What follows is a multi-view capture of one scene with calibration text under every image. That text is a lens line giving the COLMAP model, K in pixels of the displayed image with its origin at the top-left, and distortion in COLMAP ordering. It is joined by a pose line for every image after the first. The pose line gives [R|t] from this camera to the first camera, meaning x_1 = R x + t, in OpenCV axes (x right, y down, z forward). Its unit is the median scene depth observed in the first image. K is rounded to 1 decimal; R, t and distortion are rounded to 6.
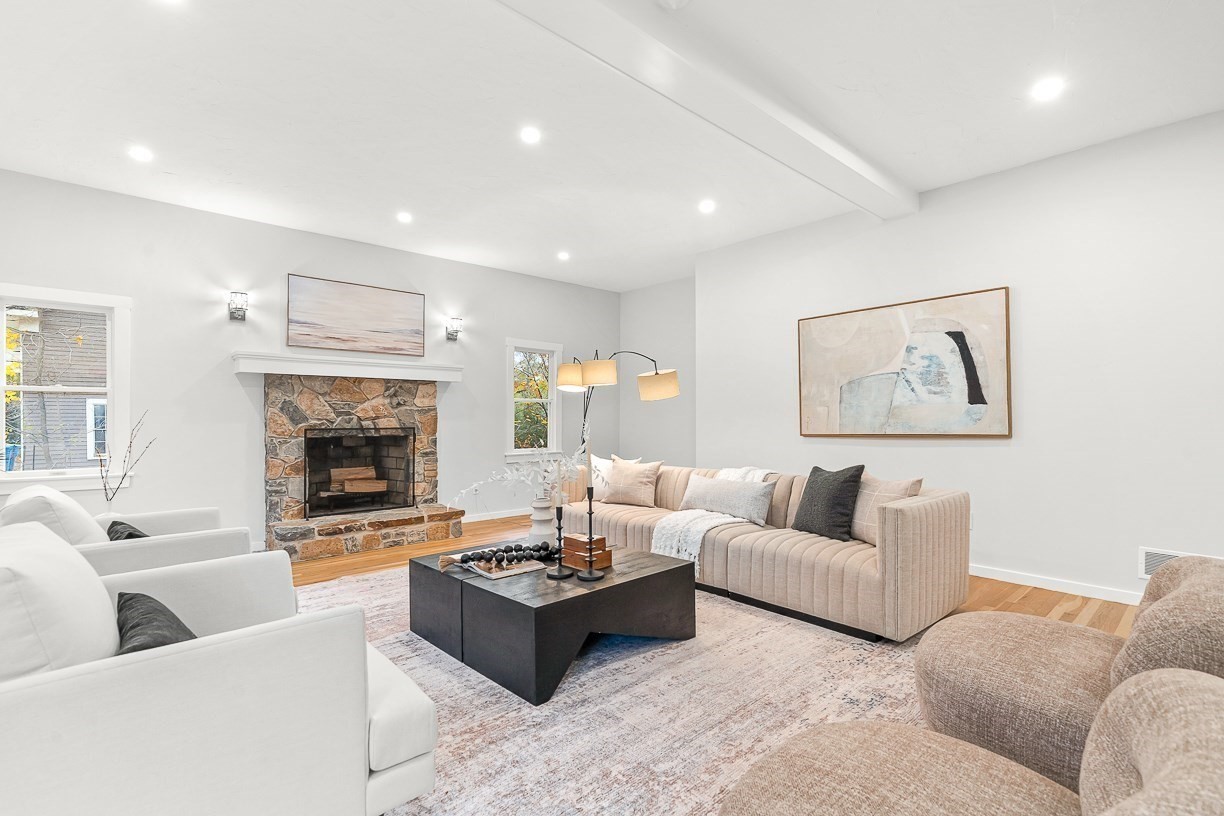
lens RADIAL K [[550.7, 0, 611.9], [0, 550.7, 417.8], [0, 0, 1]] dist [0.000832, 0.000008]
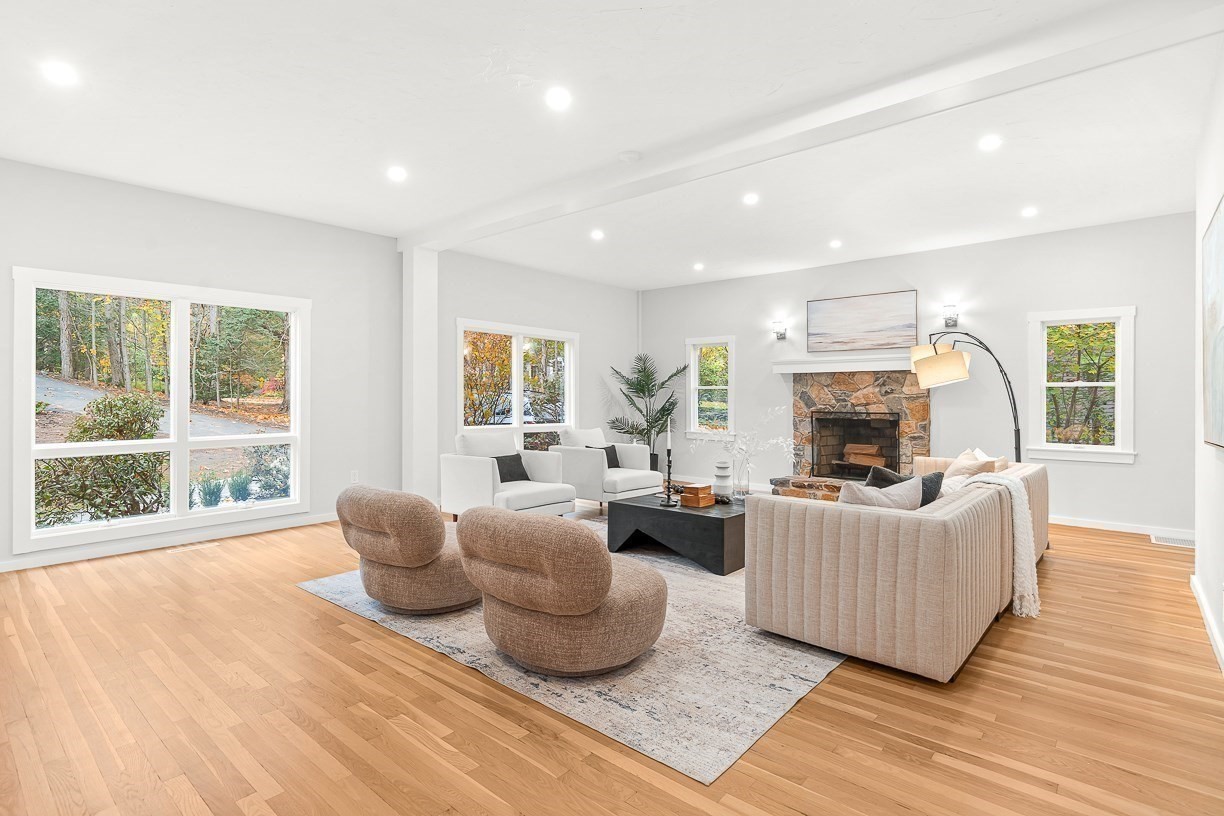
lens RADIAL K [[596.4, 0, 631.7], [0, 596.4, 396.2], [0, 0, 1]] dist [-0.001012, -0.000128]
pose [[0.152824, -0.002494, -0.988250, 0.821270], [-0.005750, 0.999978, -0.003413, -0.010200], [0.988237, 0.006204, 0.152806, 0.311753]]
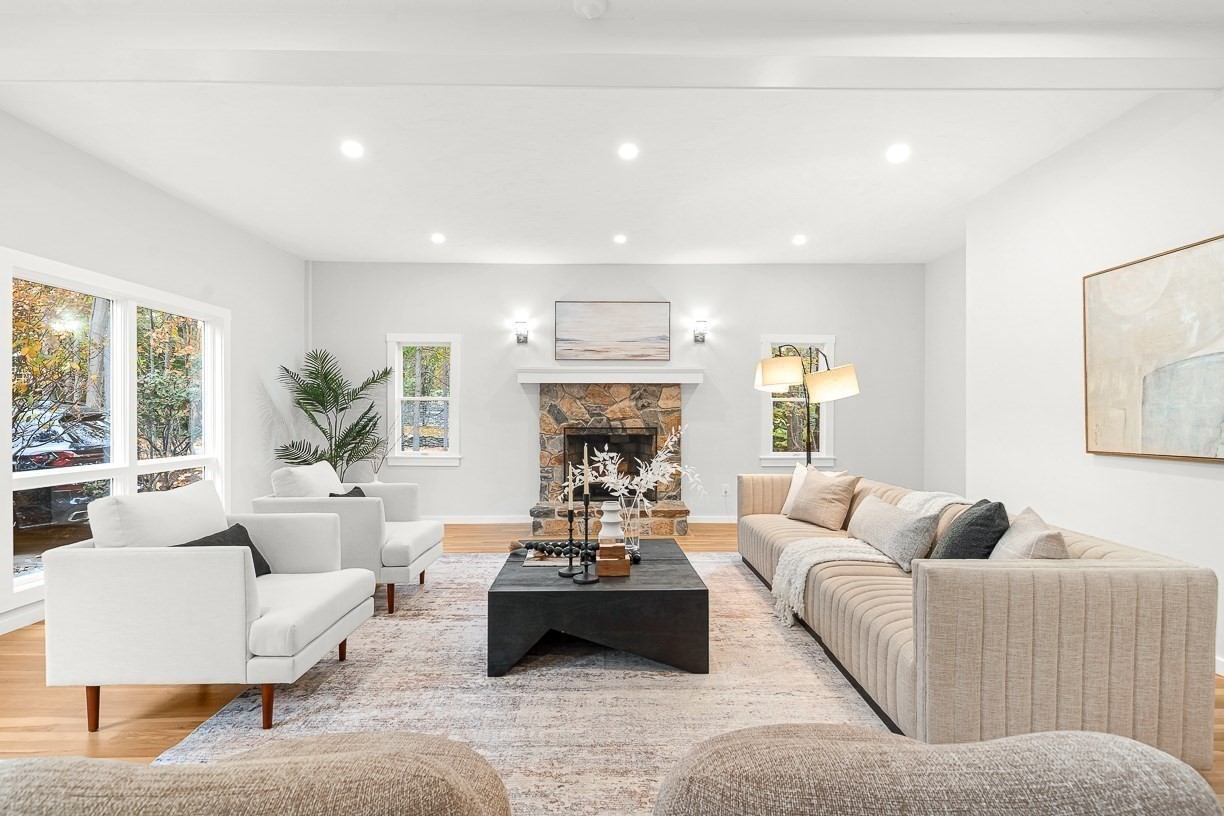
lens RADIAL K [[582.4, 0, 618.3], [0, 582.4, 409.4], [0, 0, 1]] dist [-0.000173, 0.000084]
pose [[0.755572, -0.000156, -0.655065, 0.359912], [-0.003575, 0.999984, -0.004361, -0.014051], [0.655056, 0.005637, 0.755560, 0.103740]]
